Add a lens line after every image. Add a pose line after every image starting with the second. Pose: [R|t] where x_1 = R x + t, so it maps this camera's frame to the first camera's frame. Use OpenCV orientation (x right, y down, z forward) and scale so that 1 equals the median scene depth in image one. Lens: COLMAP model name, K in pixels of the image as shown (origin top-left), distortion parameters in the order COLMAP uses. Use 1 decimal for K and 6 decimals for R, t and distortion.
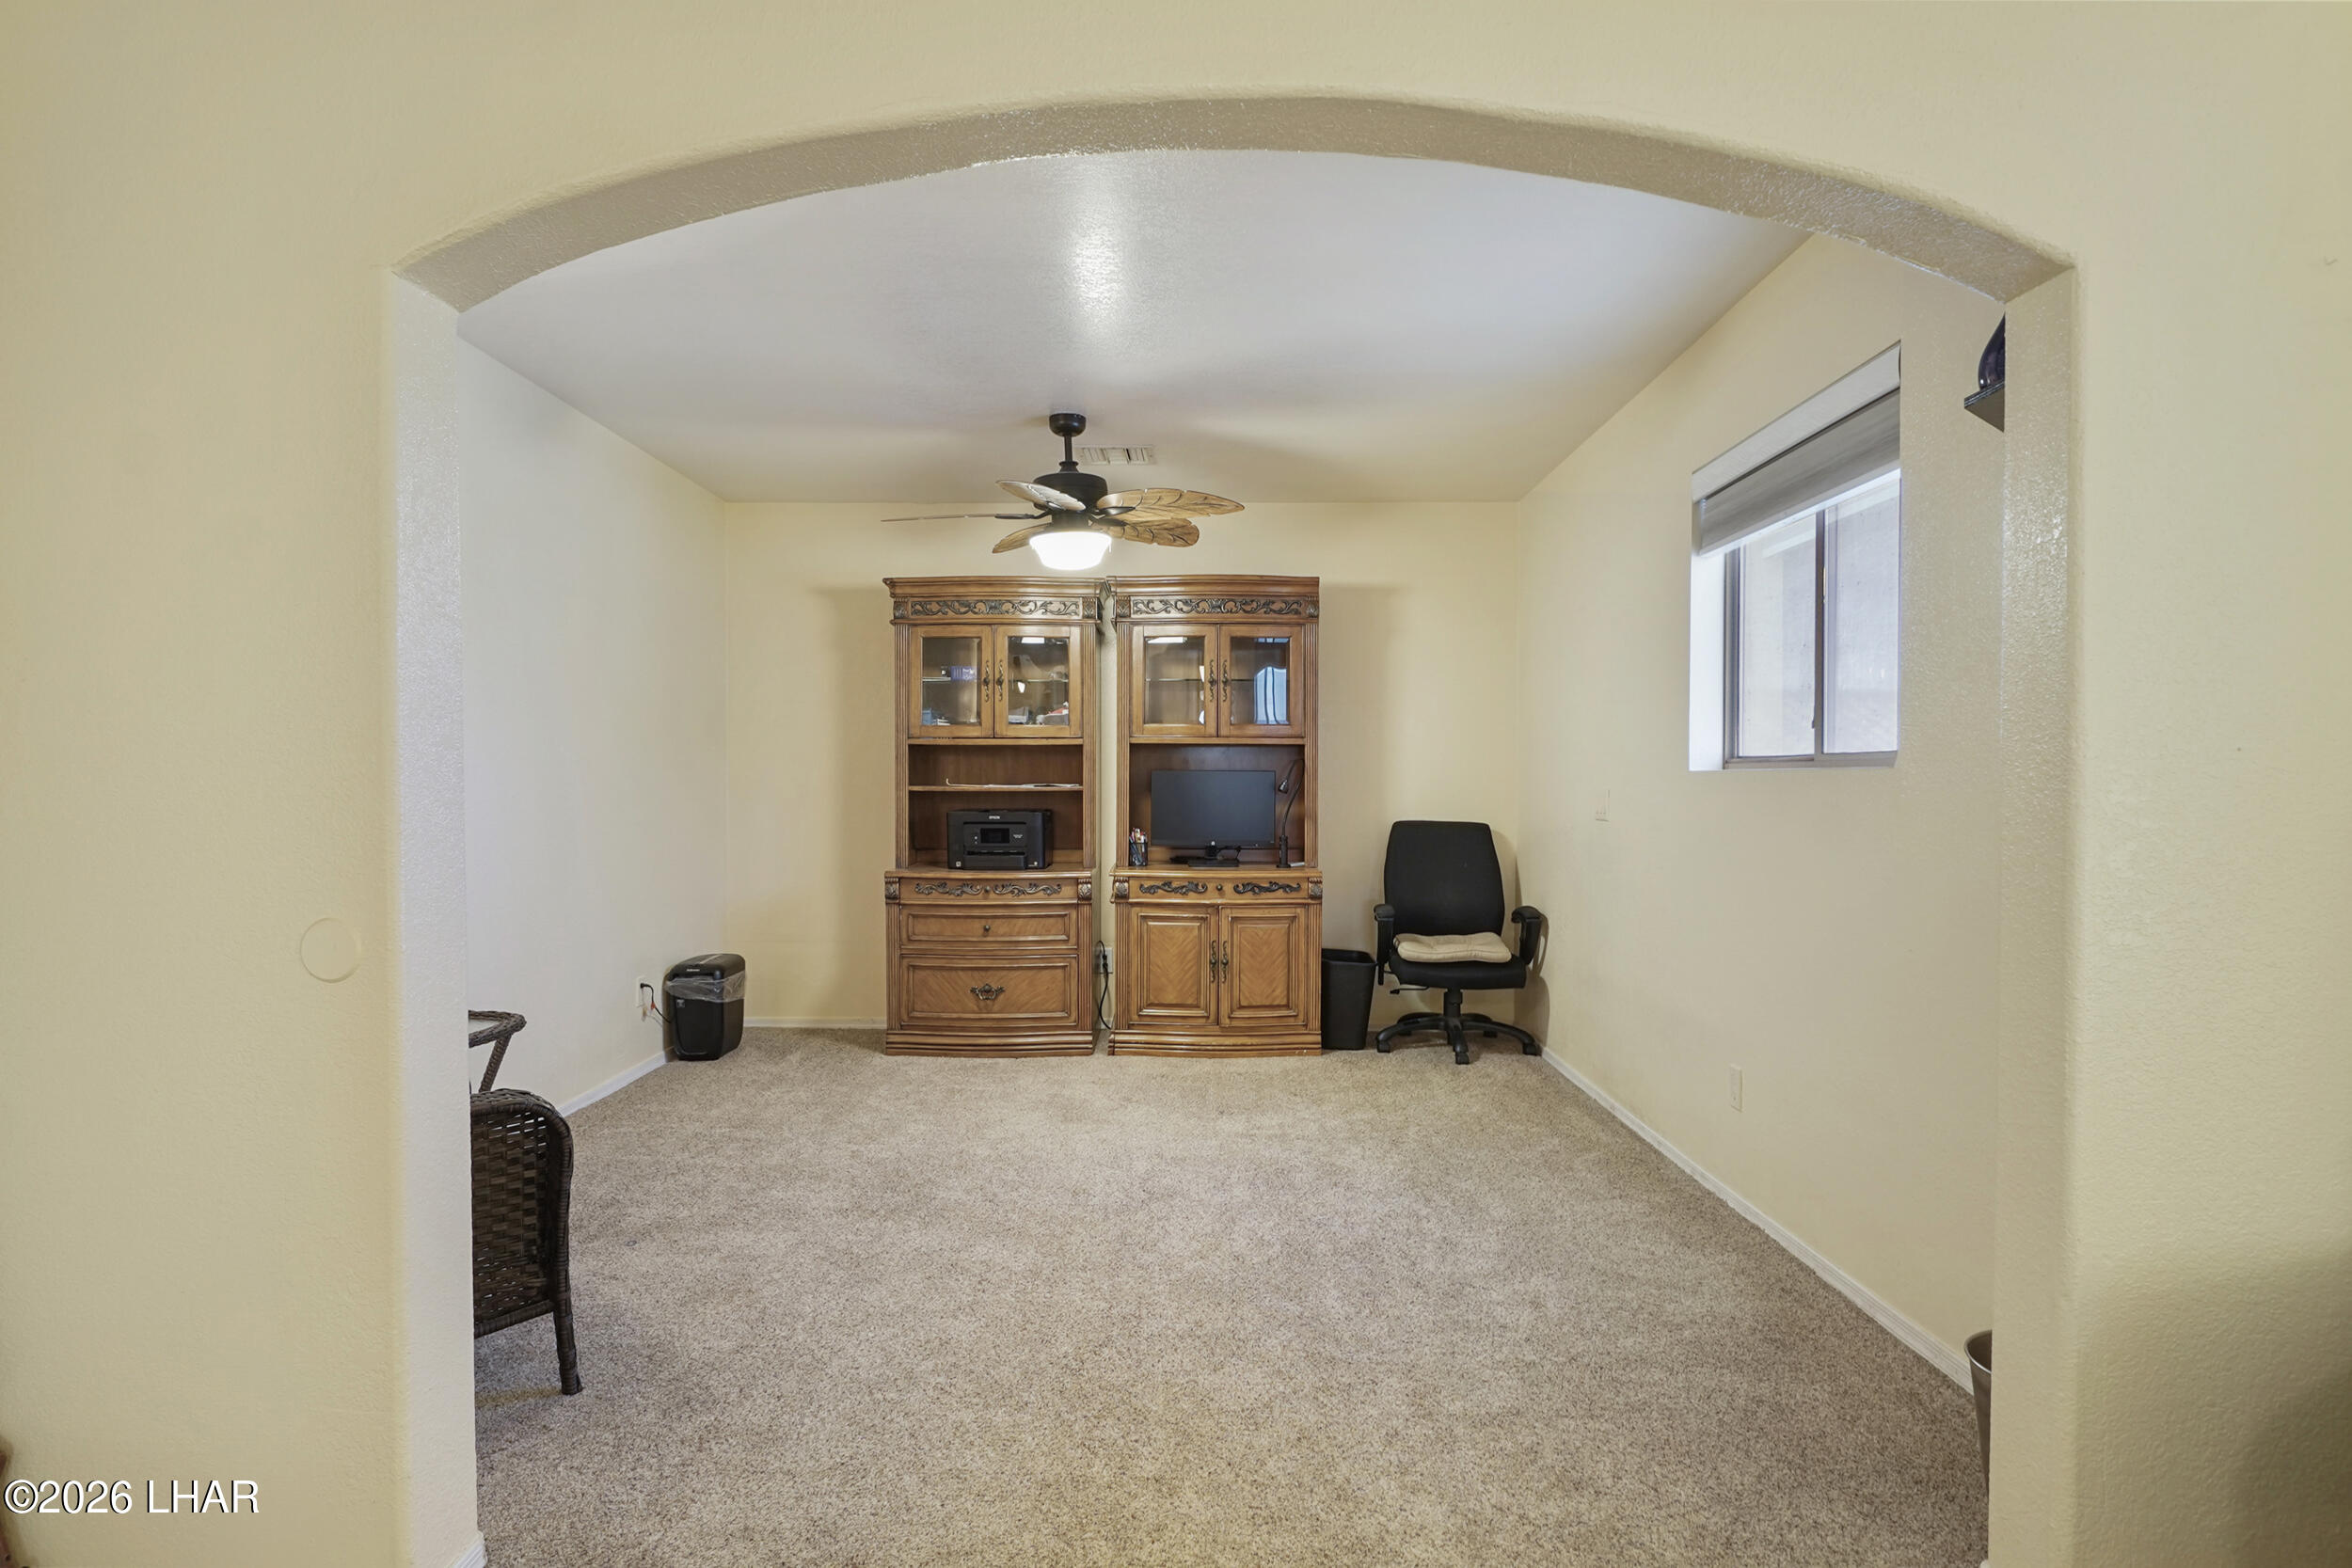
lens RADIAL K [[1352.9, 0, 1175.5], [0, 1352.9, 813.4], [0, 0, 1]] dist [0.000397, -0.000060]
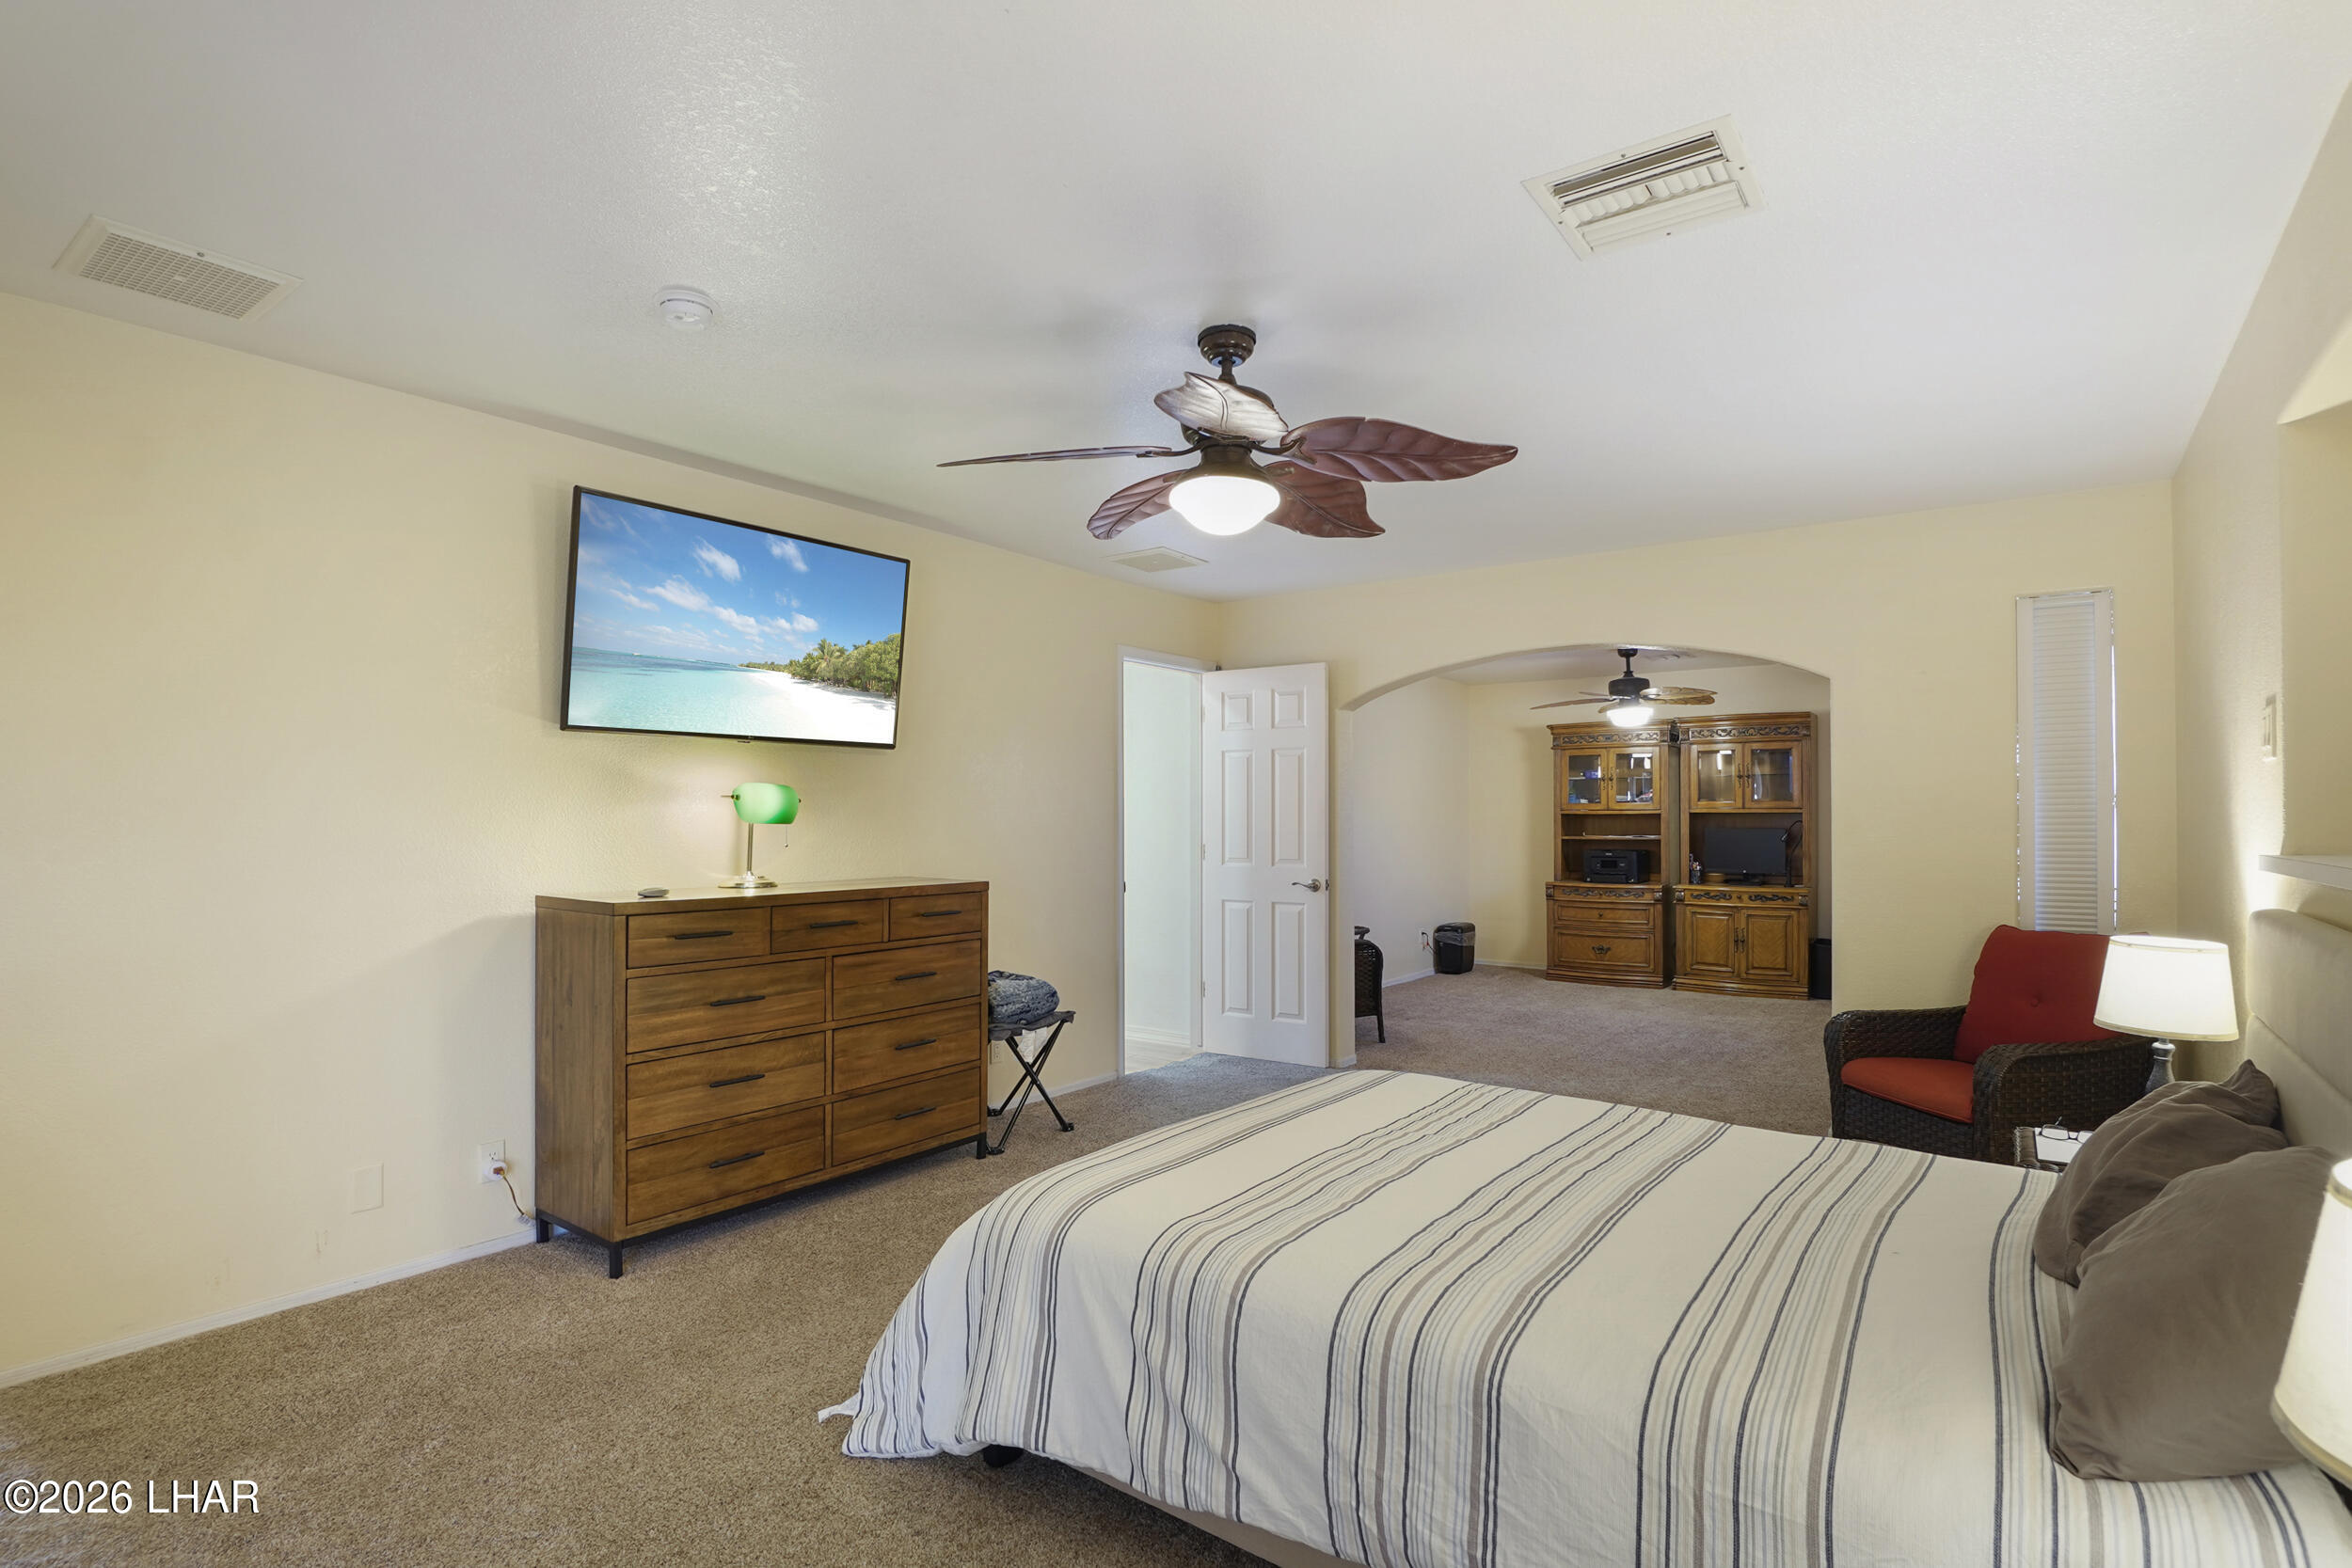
lens RADIAL K [[1160.9, 0, 1162.7], [0, 1160.9, 808.5], [0, 0, 1]] dist [-0.016223, -0.000665]
pose [[0.808373, -0.007351, -0.588624, 0.299808], [-0.011549, 0.999532, -0.028343, -0.007249], [0.588557, 0.029710, 0.807910, -0.610702]]
